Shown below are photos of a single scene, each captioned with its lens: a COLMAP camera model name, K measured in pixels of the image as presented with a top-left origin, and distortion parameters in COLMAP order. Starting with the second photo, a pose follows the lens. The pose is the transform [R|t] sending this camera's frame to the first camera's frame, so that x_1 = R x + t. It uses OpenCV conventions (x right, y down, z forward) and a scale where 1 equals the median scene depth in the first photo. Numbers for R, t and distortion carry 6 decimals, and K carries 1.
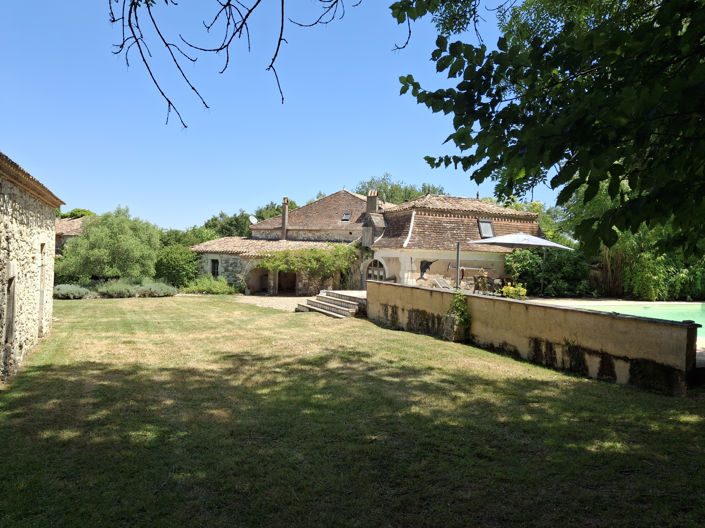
lens RADIAL K [[518.0, 0, 352.5], [0, 518.0, 264.0], [0, 0, 1]] dist [0.003901, -0.108300]
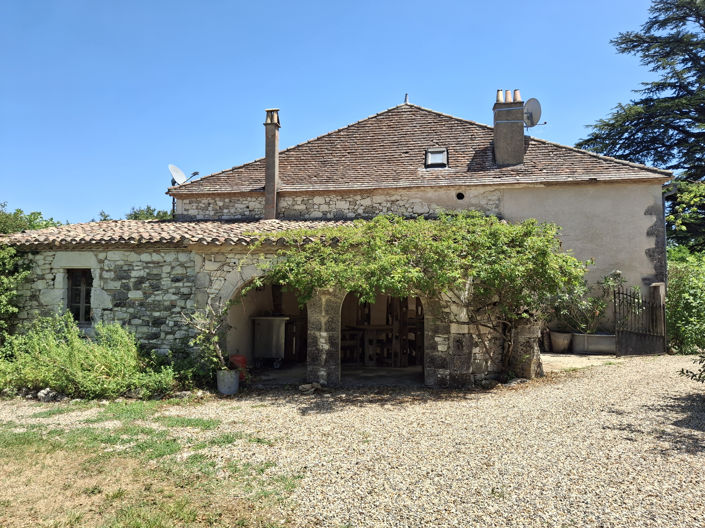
lens RADIAL K [[518.0, 0, 352.5], [0, 518.0, 264.0], [0, 0, 1]] dist [0.003901, -0.108300]
pose [[0.963204, -0.016873, 0.268240, -0.193762], [0.033961, 0.997669, -0.059192, 0.012165], [-0.266615, 0.066123, 0.961532, 0.672651]]
